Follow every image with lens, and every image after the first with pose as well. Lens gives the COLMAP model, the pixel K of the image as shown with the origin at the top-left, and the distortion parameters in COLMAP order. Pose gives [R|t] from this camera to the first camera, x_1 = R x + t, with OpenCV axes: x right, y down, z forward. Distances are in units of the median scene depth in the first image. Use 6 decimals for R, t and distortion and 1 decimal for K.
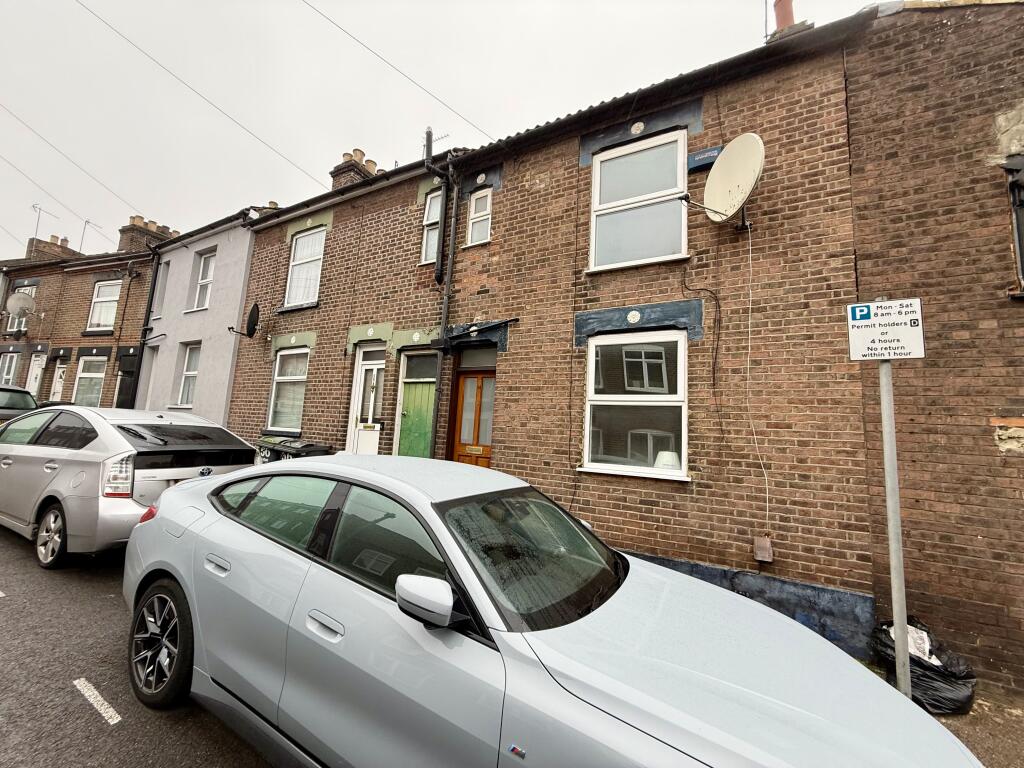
lens RADIAL K [[410.8, 0, 508.5], [0, 410.8, 383.1], [0, 0, 1]] dist [0.000610, -0.000495]
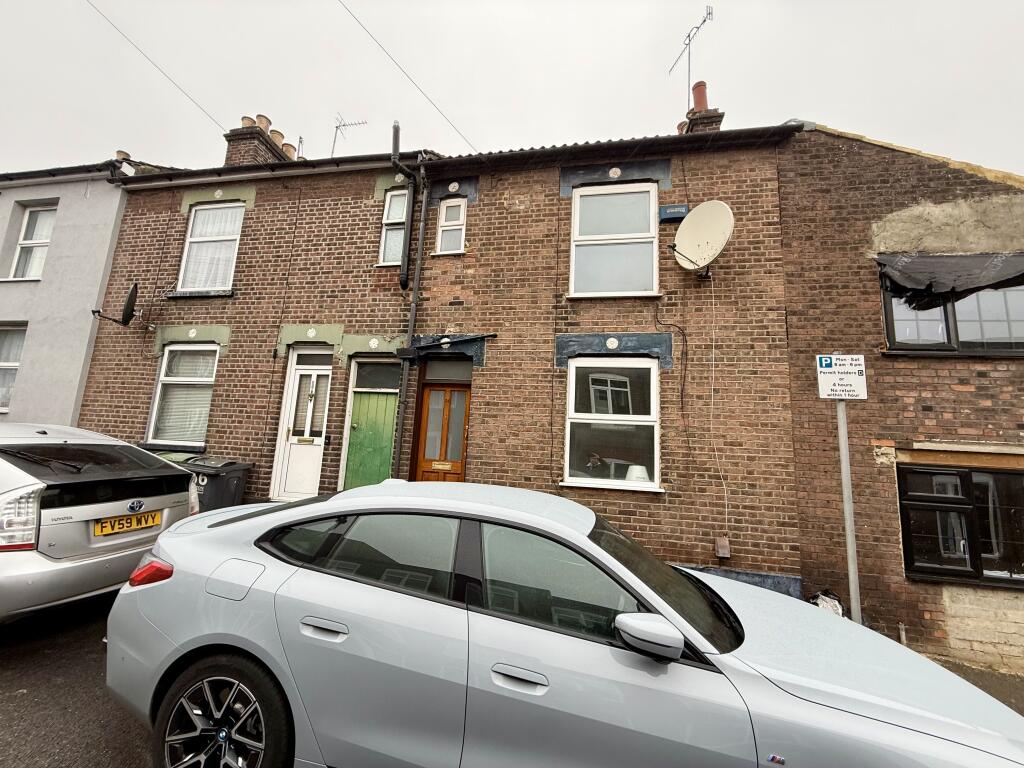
lens RADIAL K [[410.8, 0, 509.1], [0, 410.8, 382.9], [0, 0, 1]] dist [0.000610, -0.000495]
pose [[0.949228, 0.040303, 0.311996, -0.305572], [-0.037022, 0.999179, -0.016435, -0.027615], [-0.312403, 0.004050, 0.949941, 0.042503]]
